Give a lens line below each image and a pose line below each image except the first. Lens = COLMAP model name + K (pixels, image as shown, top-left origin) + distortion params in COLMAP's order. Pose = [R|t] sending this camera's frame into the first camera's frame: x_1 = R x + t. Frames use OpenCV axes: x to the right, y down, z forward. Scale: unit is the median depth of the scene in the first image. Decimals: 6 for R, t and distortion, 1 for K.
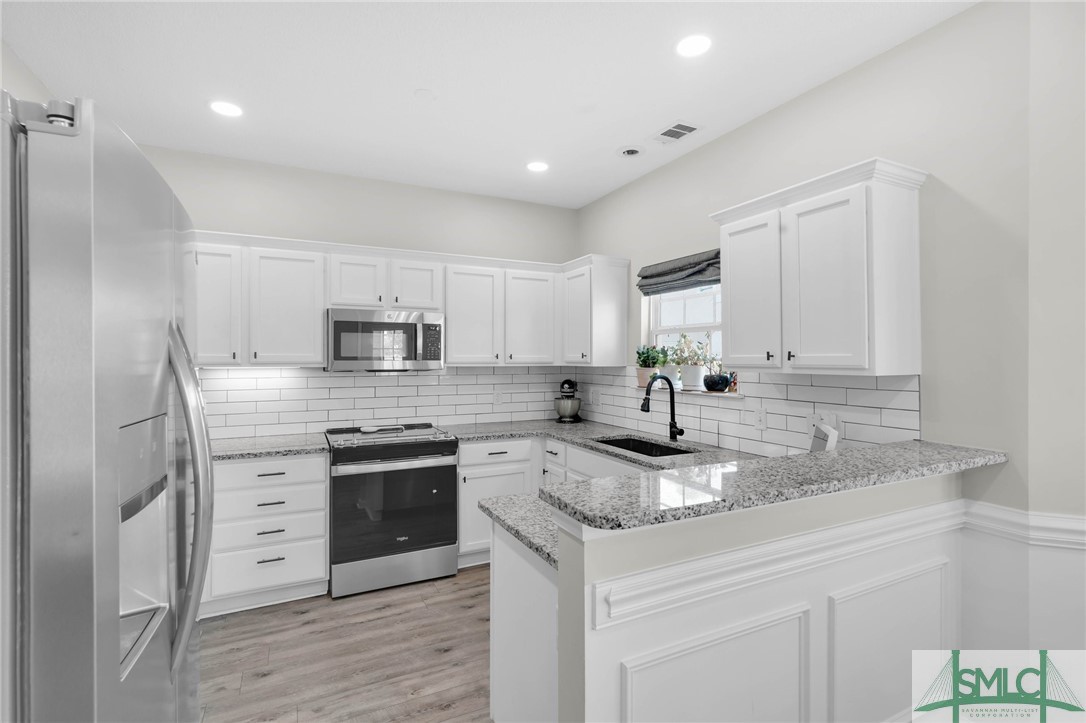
lens RADIAL K [[476.2, 0, 538.9], [0, 476.2, 354.7], [0, 0, 1]] dist [-0.008905, 0.001696]
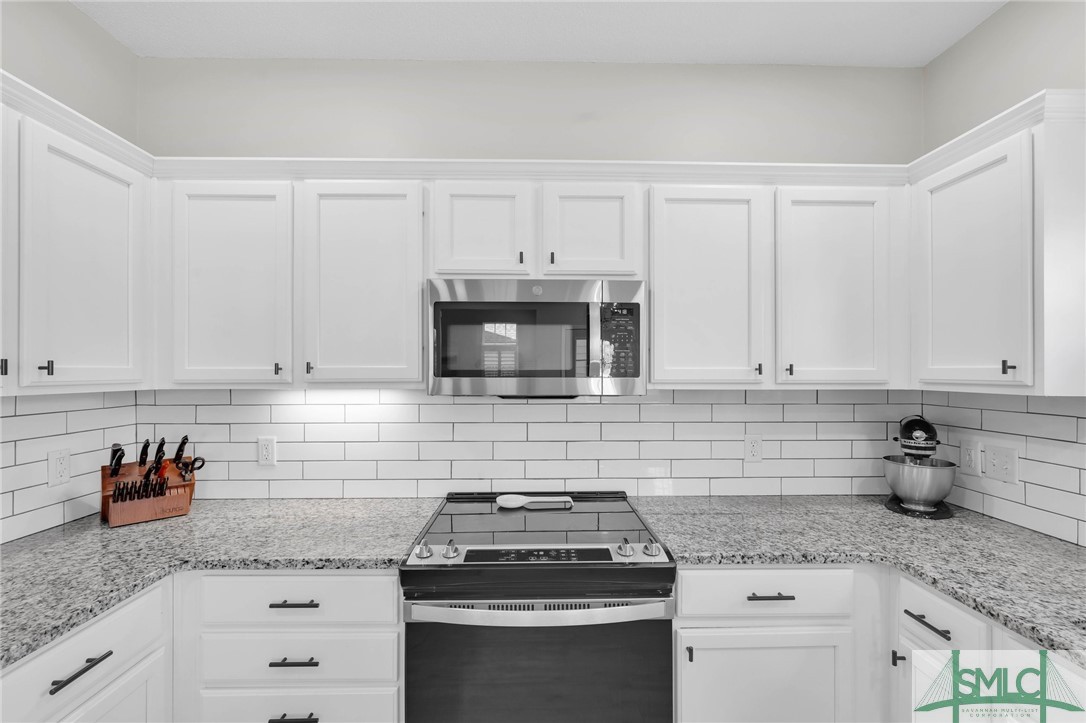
lens RADIAL K [[476.2, 0, 545.6], [0, 476.2, 370.0], [0, 0, 1]] dist [-0.008905, 0.001696]
pose [[0.906511, -0.000568, -0.422182, -0.087768], [0.002879, 0.999984, 0.004834, 0.001414], [0.422172, -0.005598, 0.906498, 0.523021]]
